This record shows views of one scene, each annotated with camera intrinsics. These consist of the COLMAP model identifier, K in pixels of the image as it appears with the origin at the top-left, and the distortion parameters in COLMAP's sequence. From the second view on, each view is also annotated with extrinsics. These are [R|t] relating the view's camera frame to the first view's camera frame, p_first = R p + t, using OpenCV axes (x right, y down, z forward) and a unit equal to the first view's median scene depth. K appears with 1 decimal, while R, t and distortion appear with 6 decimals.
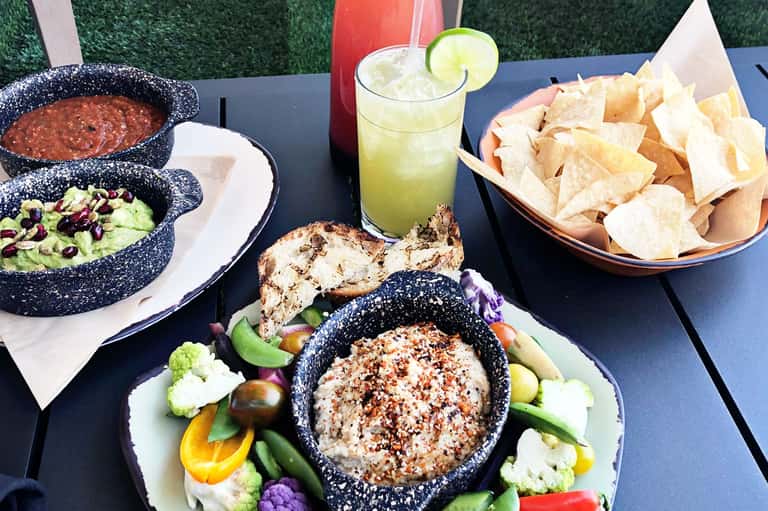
lens RADIAL K [[534.3, 0, 383.9], [0, 534.3, 268.6], [0, 0, 1]] dist [0.062735, -0.002540]
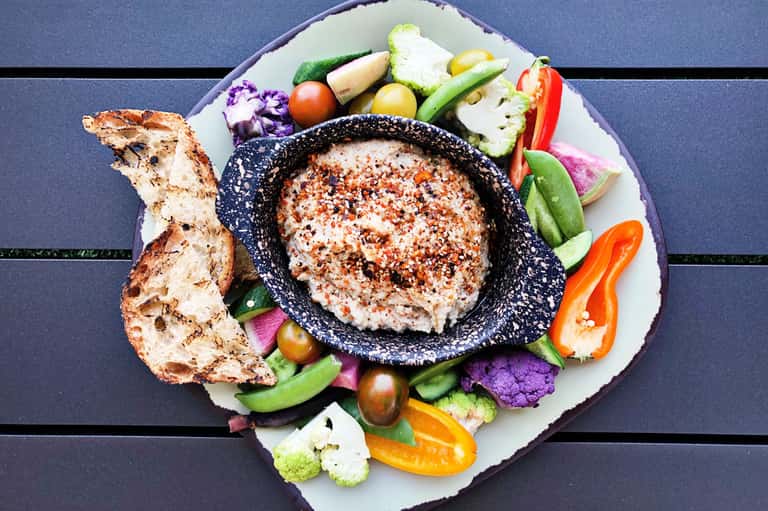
lens RADIAL K [[534.3, 0, 383.9], [0, 534.3, 268.6], [0, 0, 1]] dist [0.062735, -0.002540]
pose [[0.160554, -0.985257, -0.059081, 0.037259], [0.816647, 0.098983, 0.568586, -0.289975], [-0.554355, -0.139537, 0.820500, 0.255238]]
